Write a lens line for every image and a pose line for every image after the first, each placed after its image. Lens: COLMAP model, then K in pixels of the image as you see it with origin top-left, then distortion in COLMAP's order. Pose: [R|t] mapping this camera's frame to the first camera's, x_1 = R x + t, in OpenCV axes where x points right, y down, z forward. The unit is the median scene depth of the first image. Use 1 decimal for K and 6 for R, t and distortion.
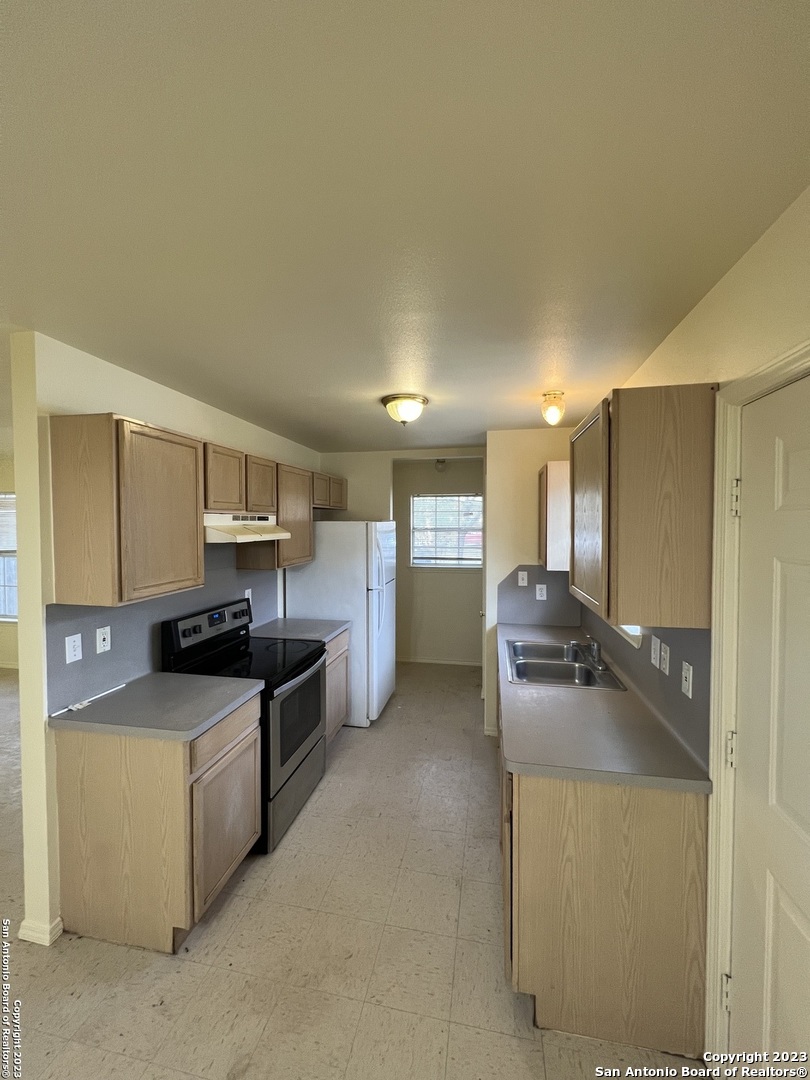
lens RADIAL K [[428.2, 0, 405.0], [0, 428.2, 540.0], [0, 0, 1]] dist [-0.000880, -0.000030]
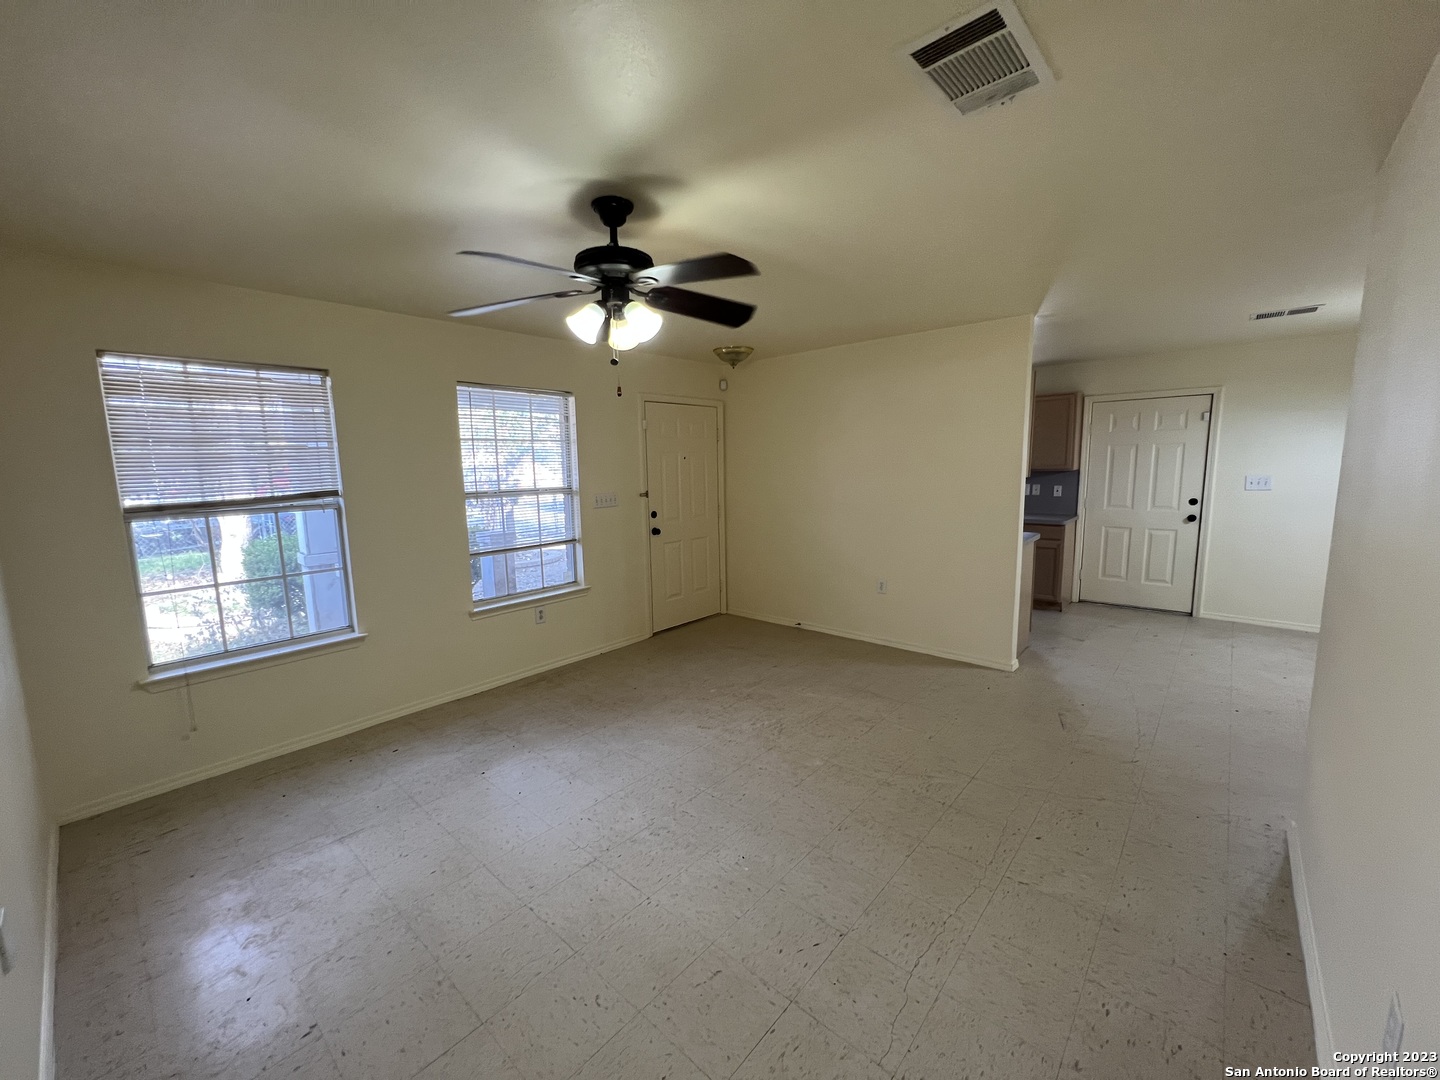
lens RADIAL K [[570.9, 0, 720.0], [0, 570.9, 540.0], [0, 0, 1]] dist [-0.000880, -0.000030]
pose [[0.510006, -0.129712, 0.850334, -3.446455], [0.049729, 0.991357, 0.121398, 0.058084], [-0.858732, -0.019628, 0.512049, 0.853816]]
